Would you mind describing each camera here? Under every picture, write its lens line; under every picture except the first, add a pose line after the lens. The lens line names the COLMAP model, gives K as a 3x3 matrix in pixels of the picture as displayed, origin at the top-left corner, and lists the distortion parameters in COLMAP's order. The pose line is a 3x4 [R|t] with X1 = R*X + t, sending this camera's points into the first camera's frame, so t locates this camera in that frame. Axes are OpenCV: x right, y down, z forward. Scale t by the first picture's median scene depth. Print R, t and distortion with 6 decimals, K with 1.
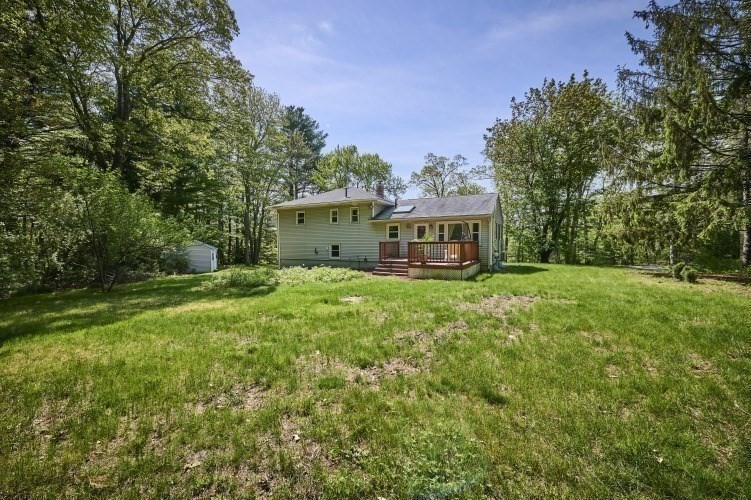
lens RADIAL K [[296.1, 0, 374.0], [0, 296.1, 246.2], [0, 0, 1]] dist [-0.001642, -0.000043]
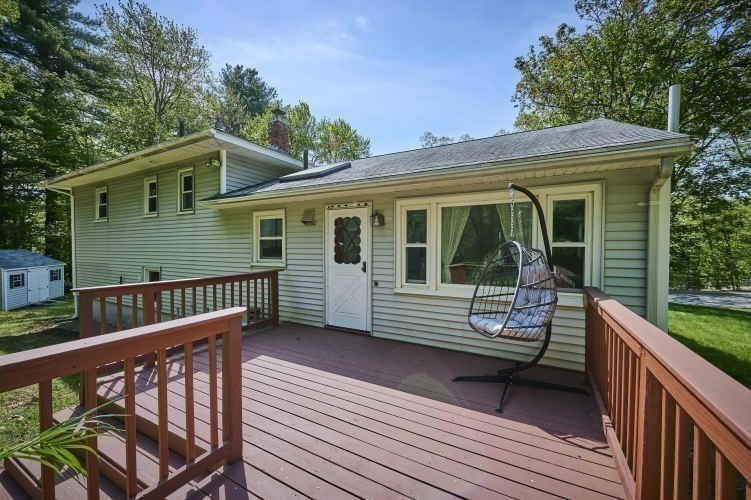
lens RADIAL K [[296.1, 0, 377.4], [0, 296.1, 253.0], [0, 0, 1]] dist [-0.001642, -0.000043]
pose [[0.999942, 0.010613, -0.002045, 0.164331], [-0.010617, 0.999942, -0.001874, -0.030297], [0.002025, 0.001896, 0.999996, 0.626298]]
